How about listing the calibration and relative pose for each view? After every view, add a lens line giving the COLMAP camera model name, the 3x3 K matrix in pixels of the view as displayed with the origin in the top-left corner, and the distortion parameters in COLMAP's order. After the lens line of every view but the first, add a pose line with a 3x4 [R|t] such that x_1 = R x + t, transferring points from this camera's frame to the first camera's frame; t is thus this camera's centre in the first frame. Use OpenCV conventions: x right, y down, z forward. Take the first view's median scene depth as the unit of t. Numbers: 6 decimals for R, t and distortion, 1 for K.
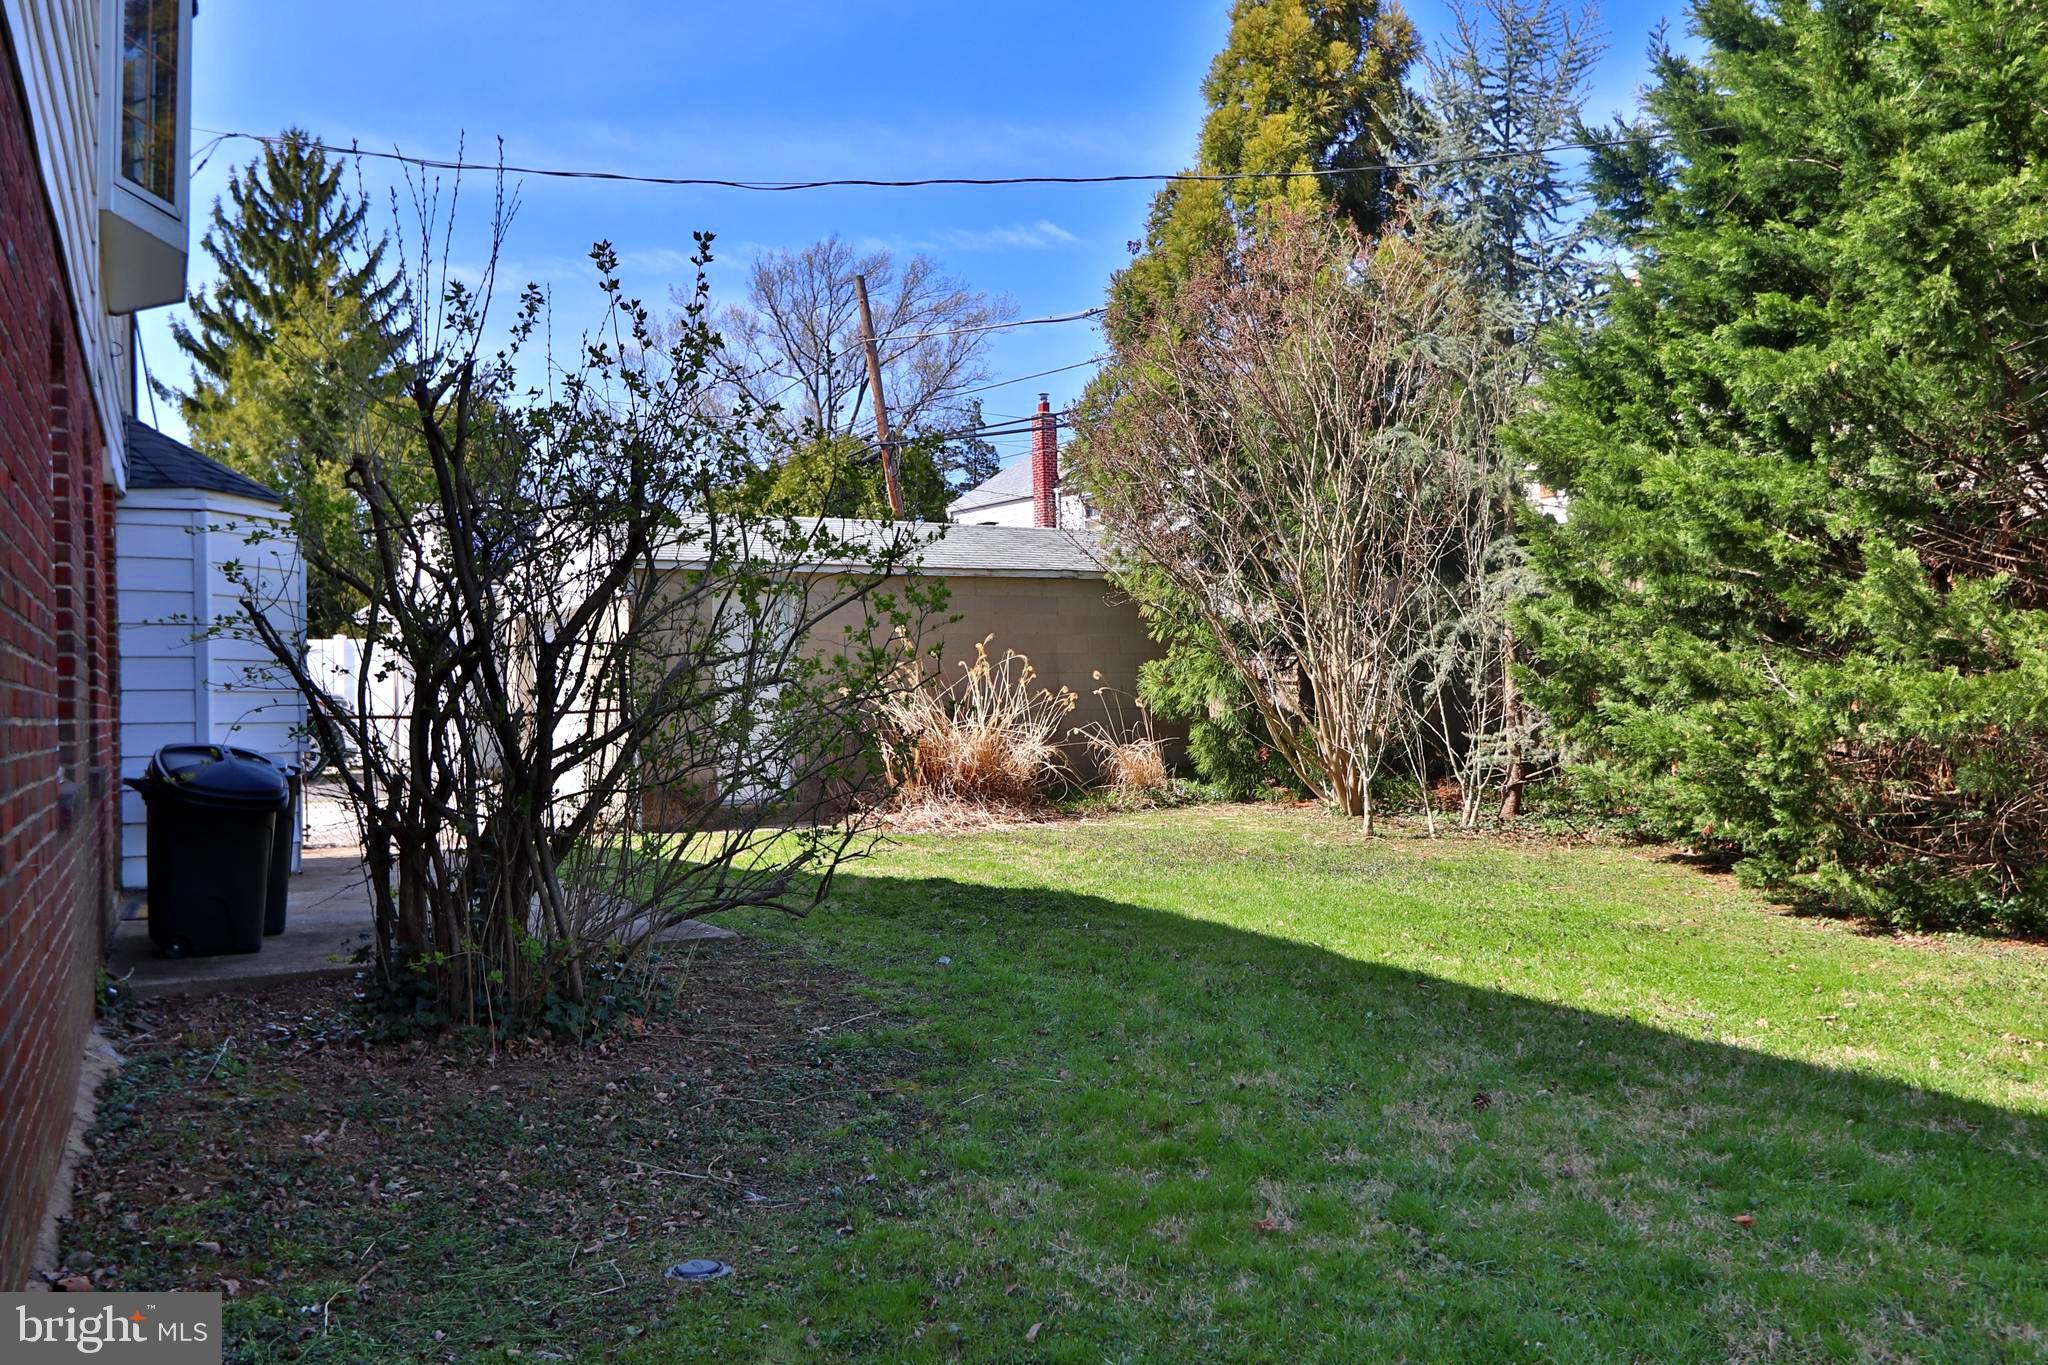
lens RADIAL K [[1616.4, 0, 1042.6], [0, 1616.4, 691.1], [0, 0, 1]] dist [-0.004106, 0.026950]
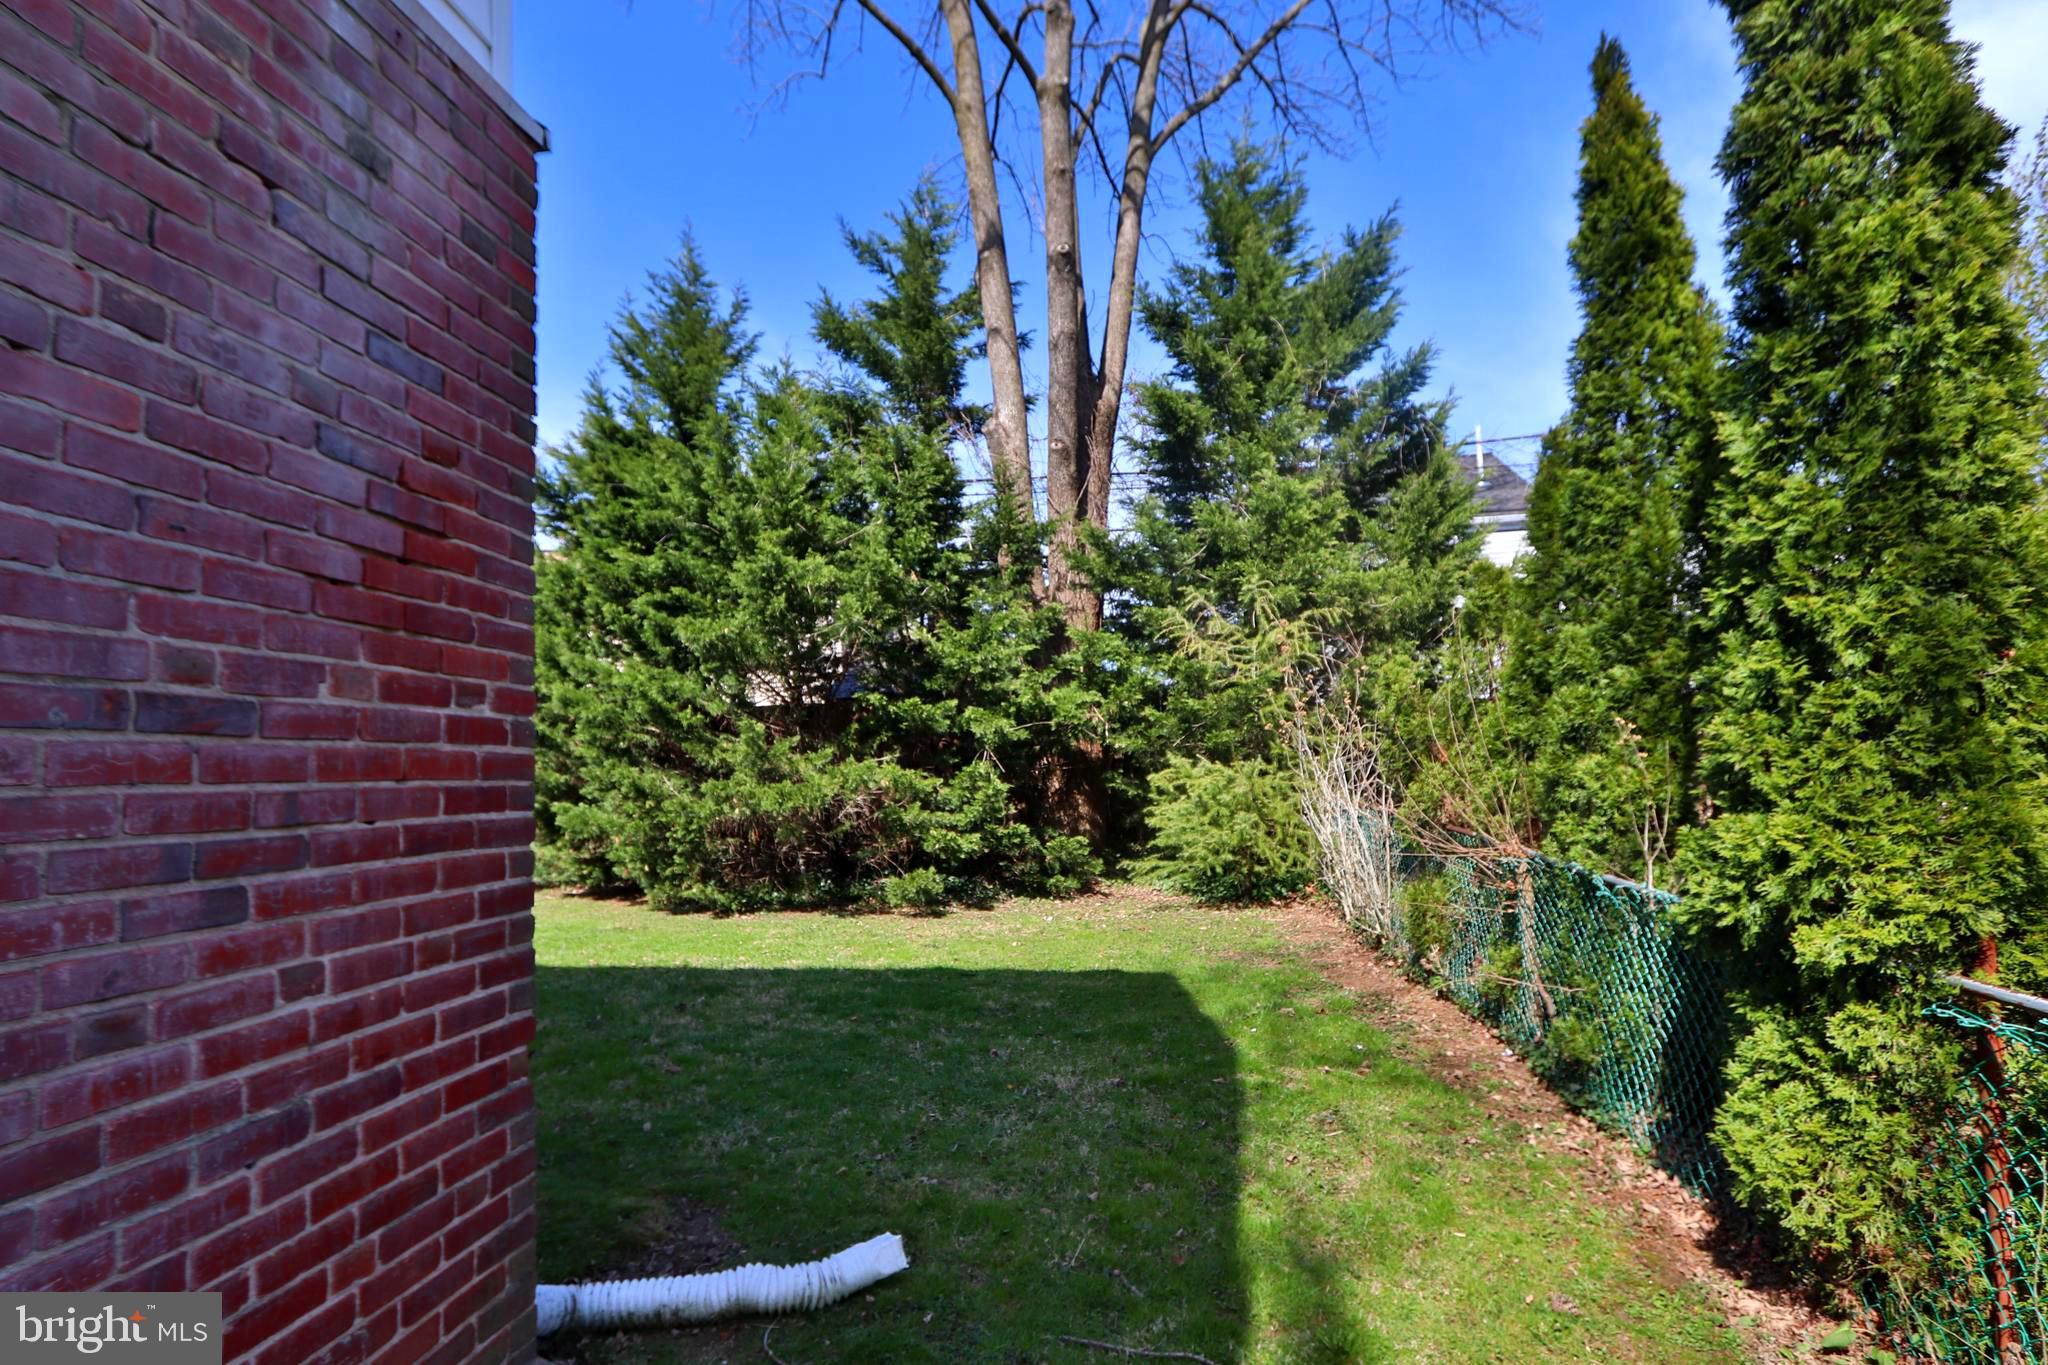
lens RADIAL K [[1043.0, 0, 1012.3], [0, 1043.0, 683.5], [0, 0, 1]] dist [-0.022037, 0.001165]
pose [[0.597649, 0.071192, 0.798591, -0.258932], [0.016595, 0.994738, -0.101097, 0.000685], [-0.801586, 0.073673, 0.593323, -0.041519]]
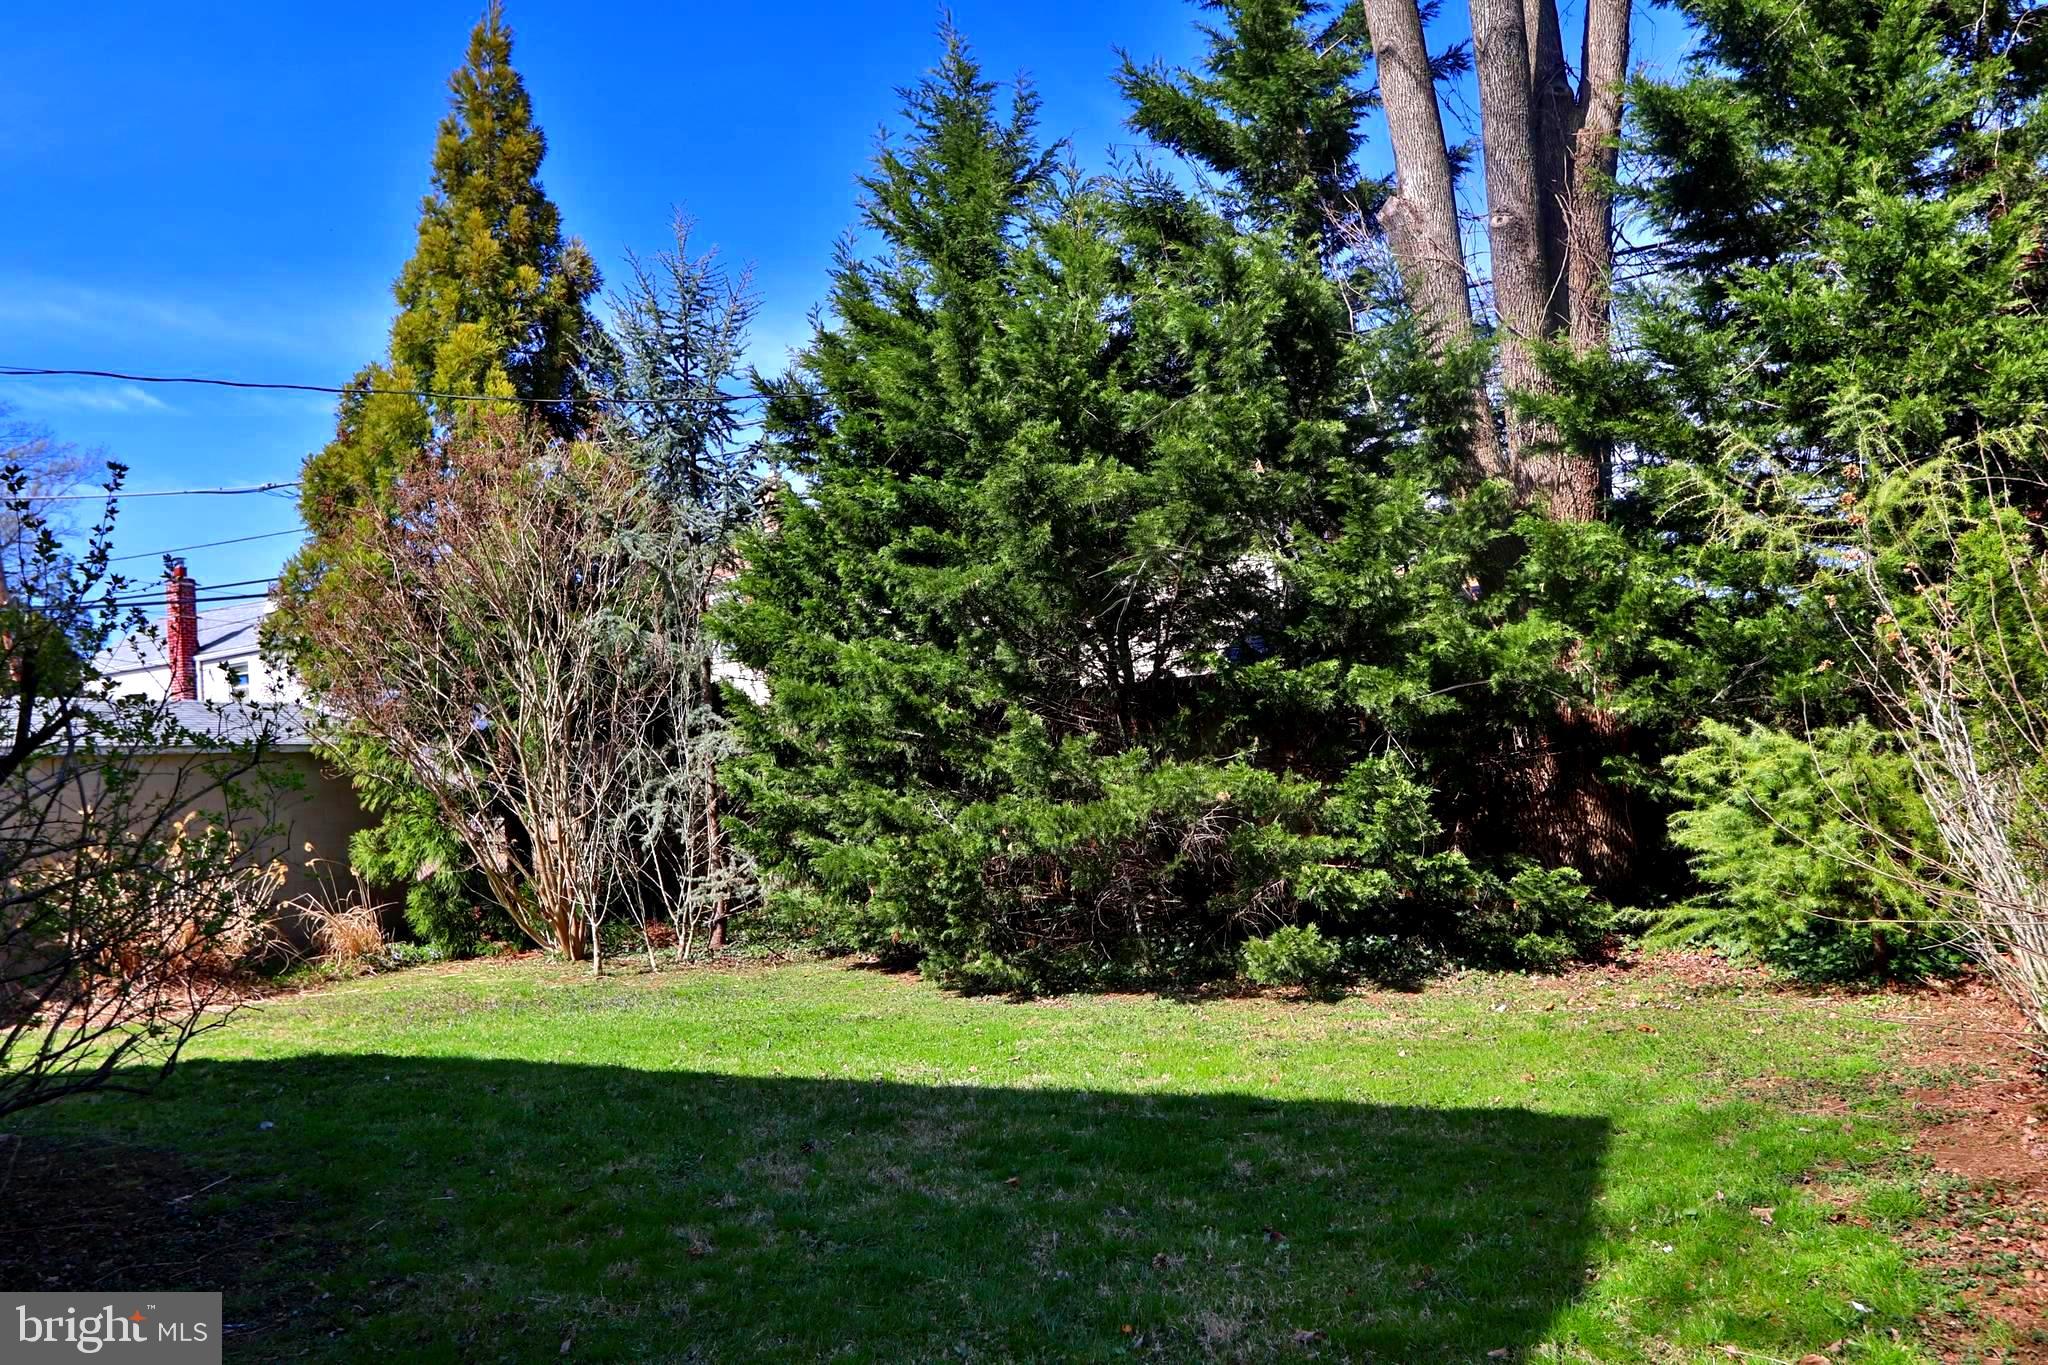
lens RADIAL K [[1517.8, 0, 1033.7], [0, 1517.8, 667.0], [0, 0, 1]] dist [-0.008542, 0.018886]
pose [[0.862523, -0.003558, 0.506006, -0.095100], [0.061620, 0.993272, -0.098052, -0.001367], [-0.502253, 0.115752, 0.856939, -0.096472]]
